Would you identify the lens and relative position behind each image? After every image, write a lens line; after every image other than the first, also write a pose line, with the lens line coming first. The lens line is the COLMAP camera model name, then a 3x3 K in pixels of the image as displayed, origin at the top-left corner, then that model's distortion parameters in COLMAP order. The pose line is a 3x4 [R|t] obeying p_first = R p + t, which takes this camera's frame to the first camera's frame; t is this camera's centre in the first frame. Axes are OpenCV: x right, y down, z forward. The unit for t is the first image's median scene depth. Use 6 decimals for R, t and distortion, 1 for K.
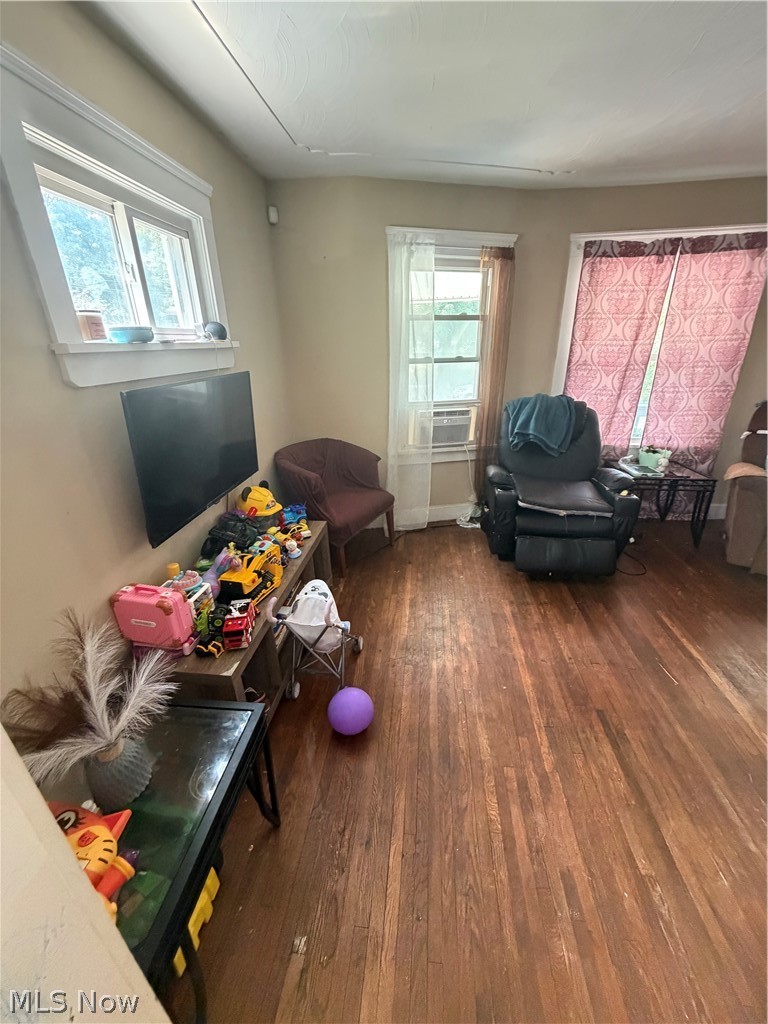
lens RADIAL K [[411.4, 0, 385.2], [0, 411.4, 512.3], [0, 0, 1]] dist [-0.000351, 0.000631]
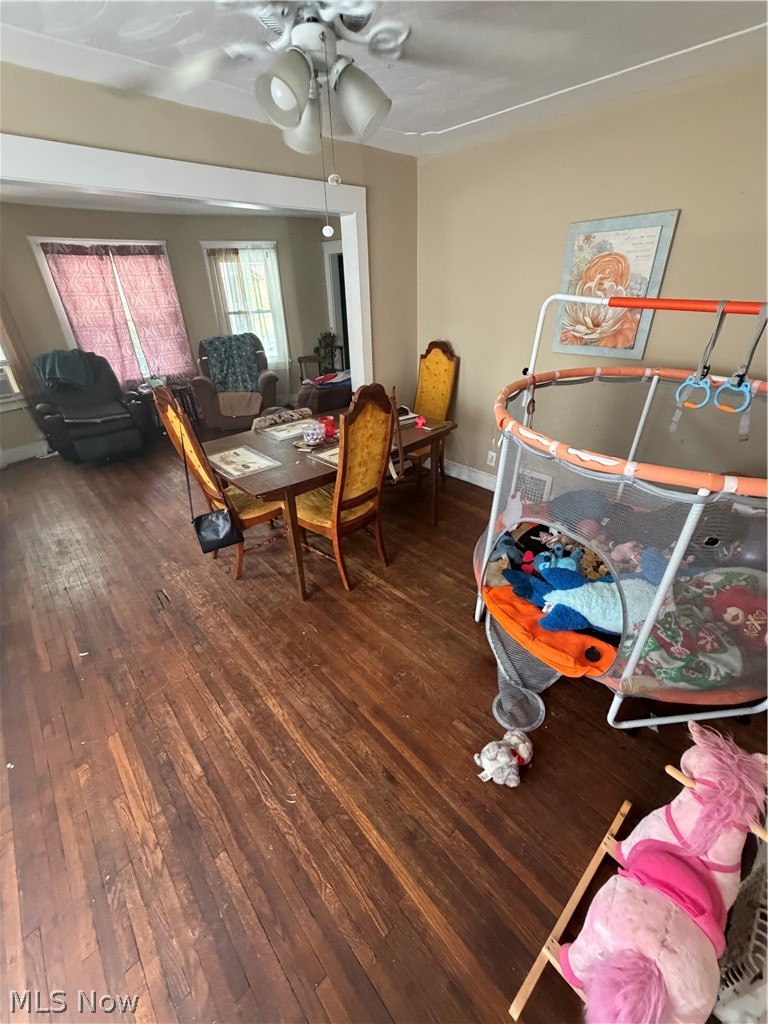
lens RADIAL K [[411.4, 0, 385.2], [0, 411.4, 512.3], [0, 0, 1]] dist [-0.000351, 0.000631]
pose [[0.653733, -0.364943, 0.662910, -0.038558], [0.309205, 0.928380, 0.206165, 0.322876], [-0.690671, 0.070198, 0.719754, -0.856809]]
